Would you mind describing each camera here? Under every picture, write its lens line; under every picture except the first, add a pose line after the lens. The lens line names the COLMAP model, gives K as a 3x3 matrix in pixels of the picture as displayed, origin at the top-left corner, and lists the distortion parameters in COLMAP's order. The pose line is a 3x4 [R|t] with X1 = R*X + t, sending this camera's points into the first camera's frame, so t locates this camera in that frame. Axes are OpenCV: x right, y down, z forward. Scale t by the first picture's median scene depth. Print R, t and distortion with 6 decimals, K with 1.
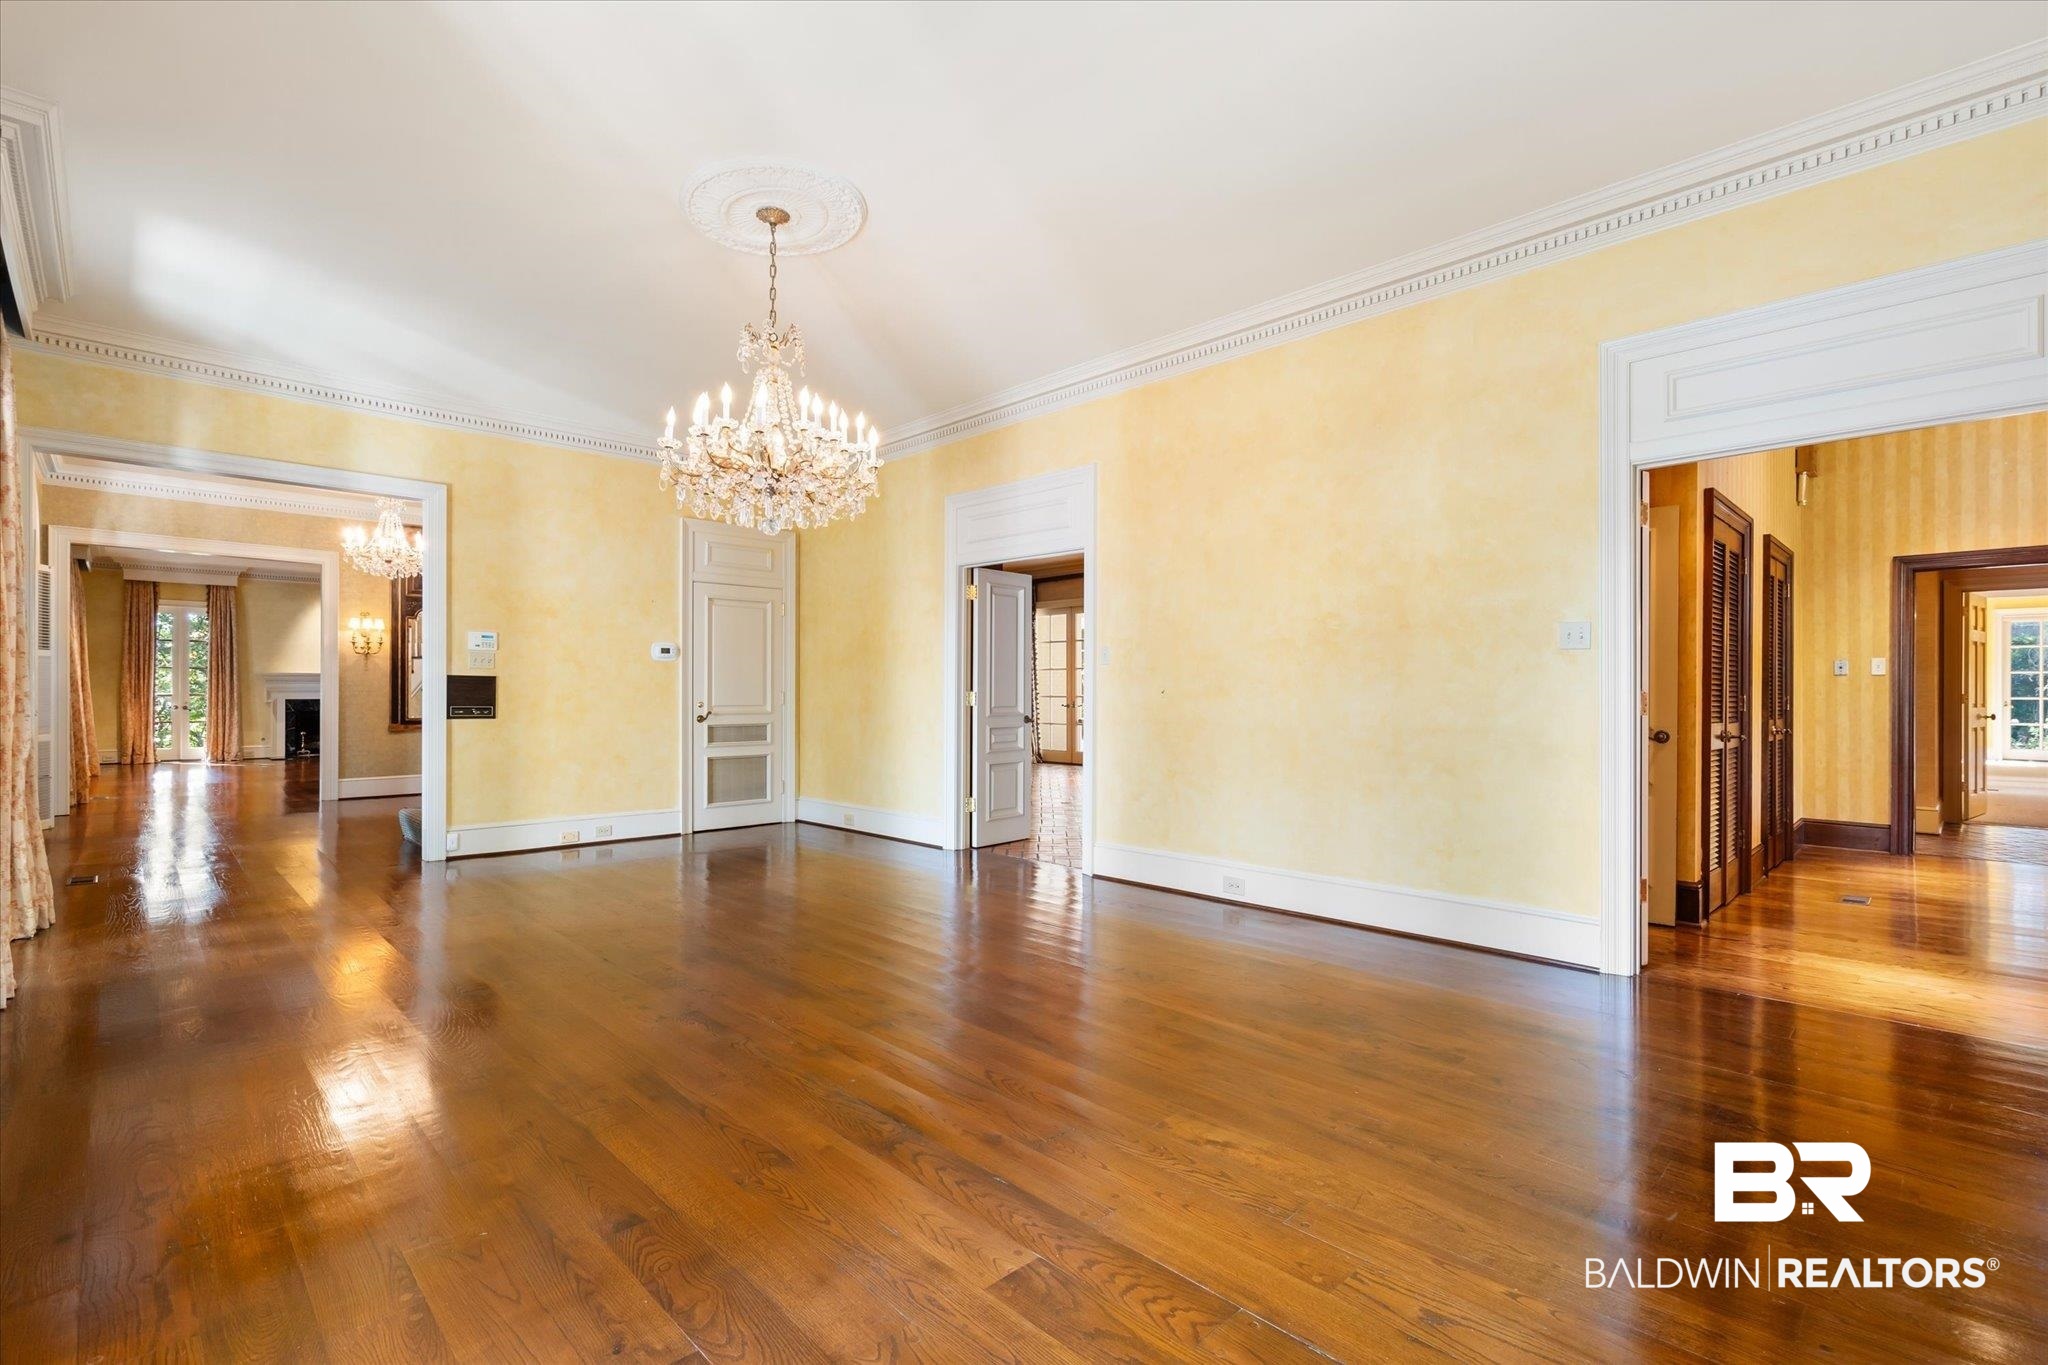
lens RADIAL K [[936.6, 0, 1021.5], [0, 936.6, 691.9], [0, 0, 1]] dist [0.001141, 0.000578]
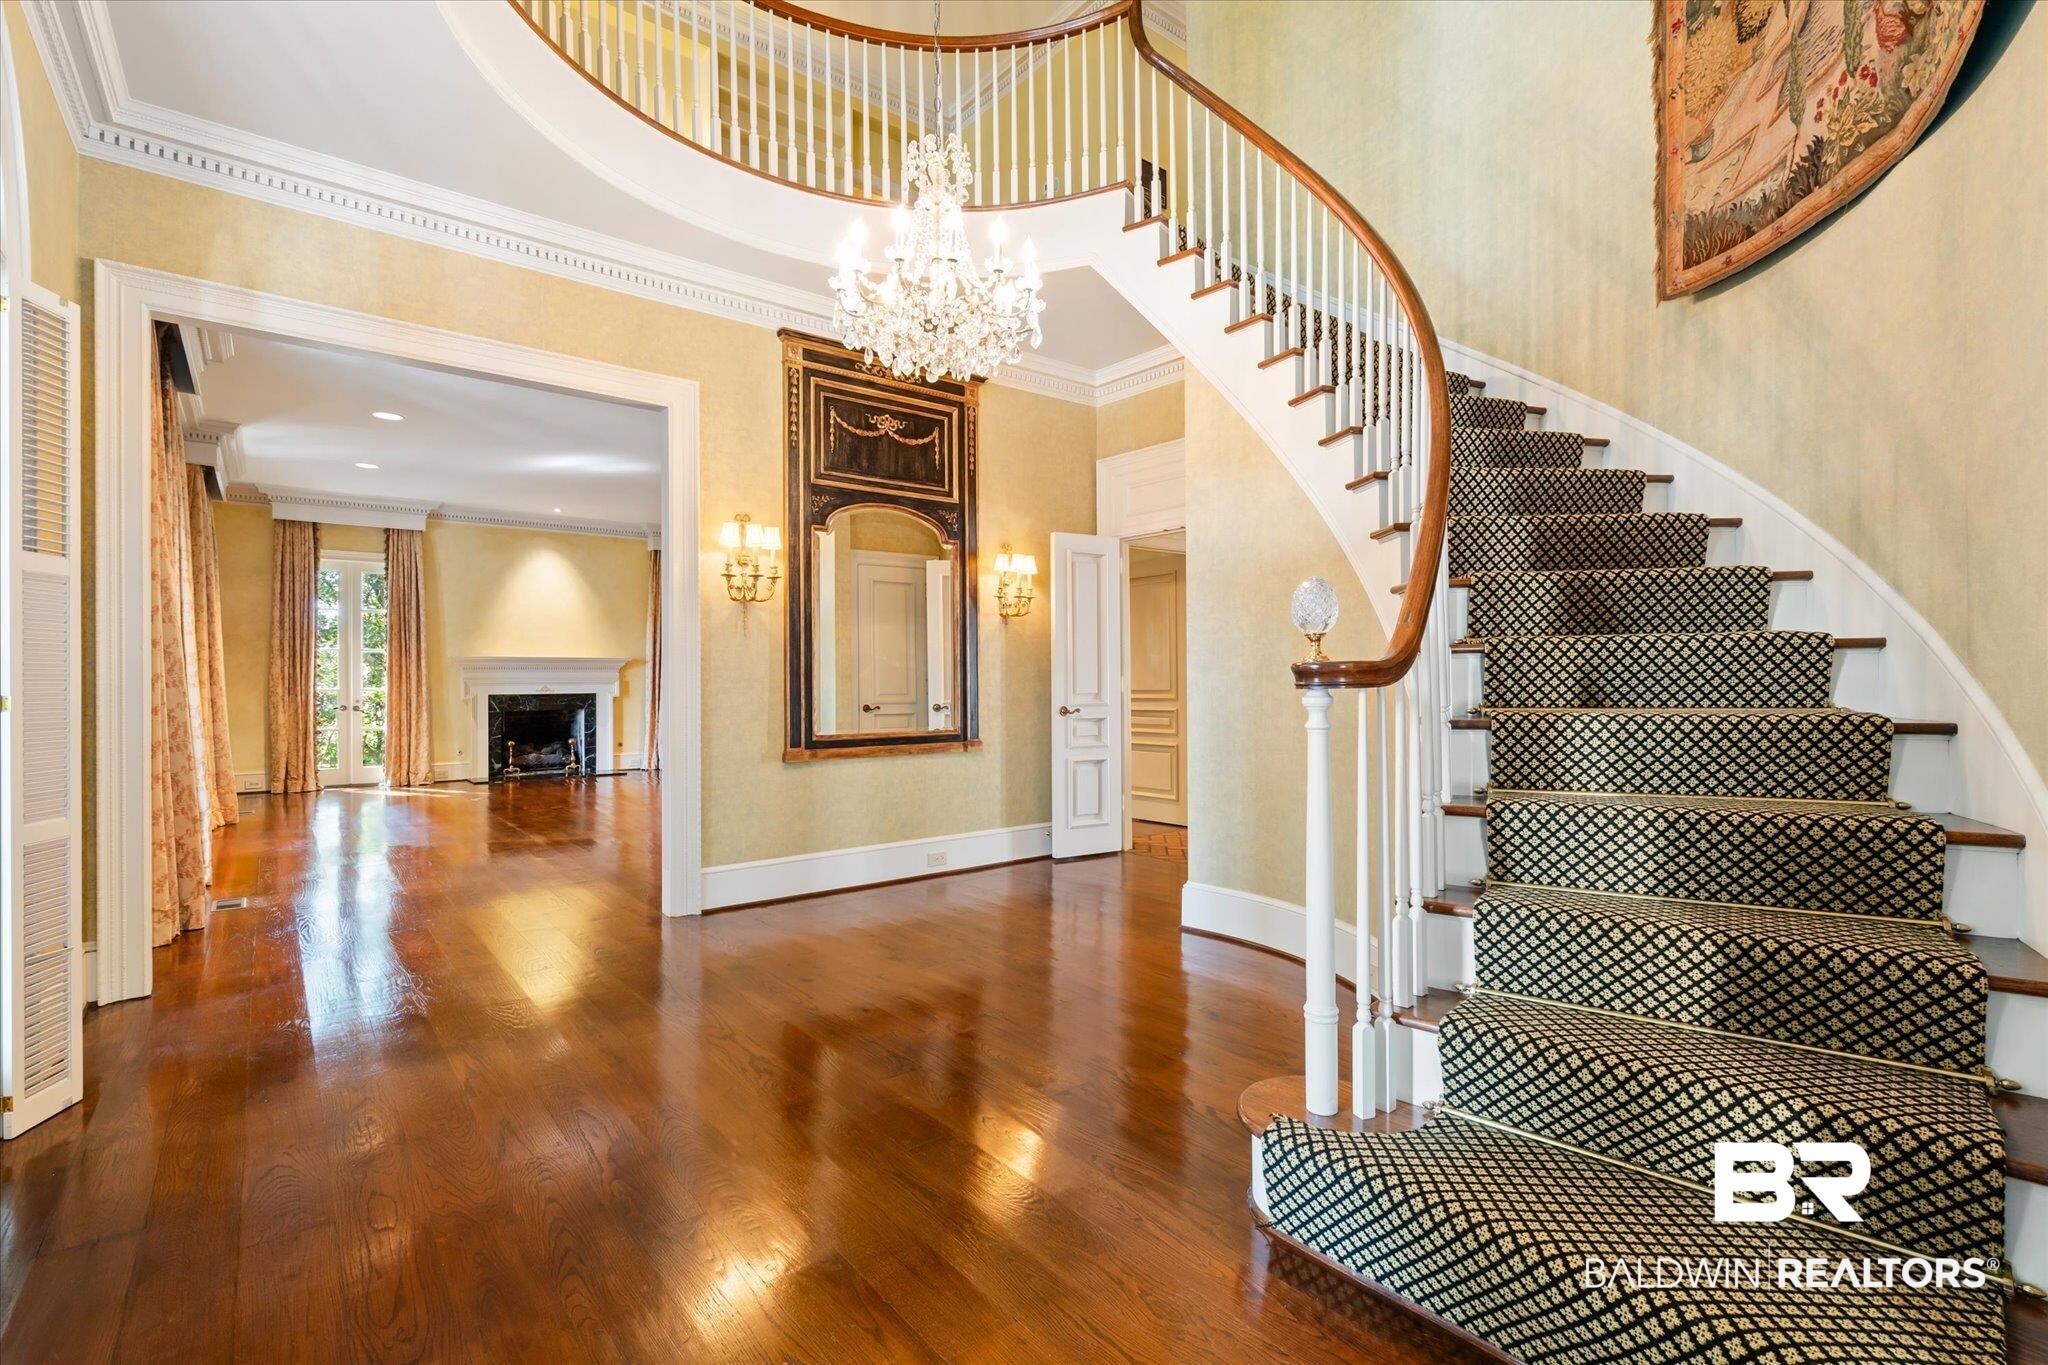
lens RADIAL K [[936.6, 0, 1024.2], [0, 936.6, 680.9], [0, 0, 1]] dist [0.001141, 0.000578]
pose [[0.996148, -0.007049, -0.087408, -0.353813], [0.007046, 0.999975, -0.000338, 0.000500], [0.087408, -0.000279, 0.996173, 0.368796]]
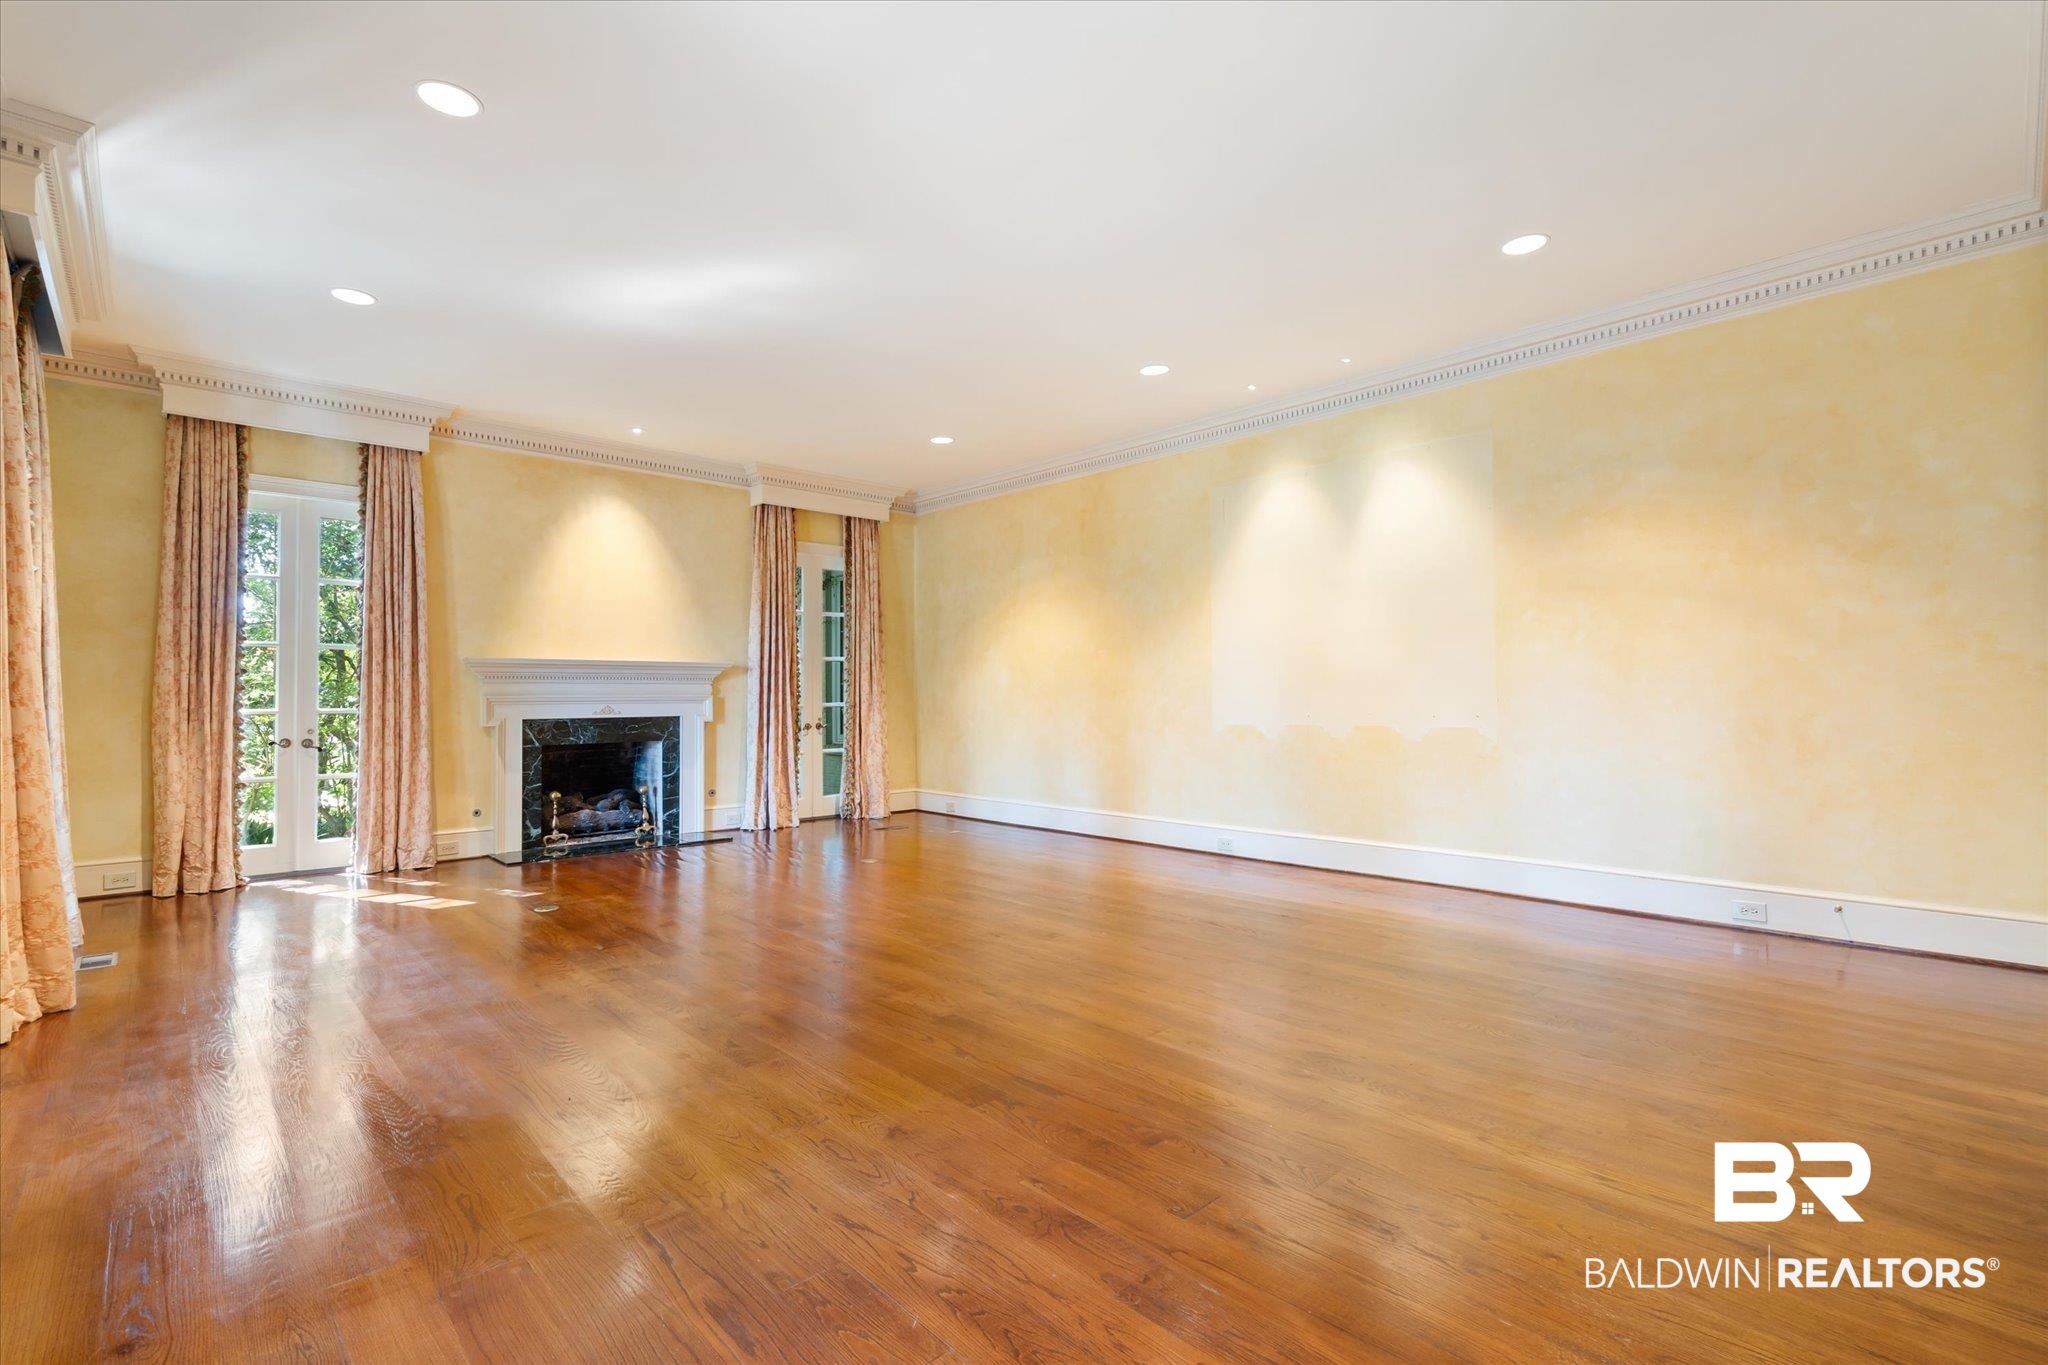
lens RADIAL K [[936.6, 0, 1026.3], [0, 936.6, 681.0], [0, 0, 1]] dist [0.001141, 0.000578]
pose [[0.999865, -0.007506, -0.014609, -0.584535], [0.007243, 0.999812, -0.017976, -0.000806], [0.014741, 0.017868, 0.999732, 0.608351]]
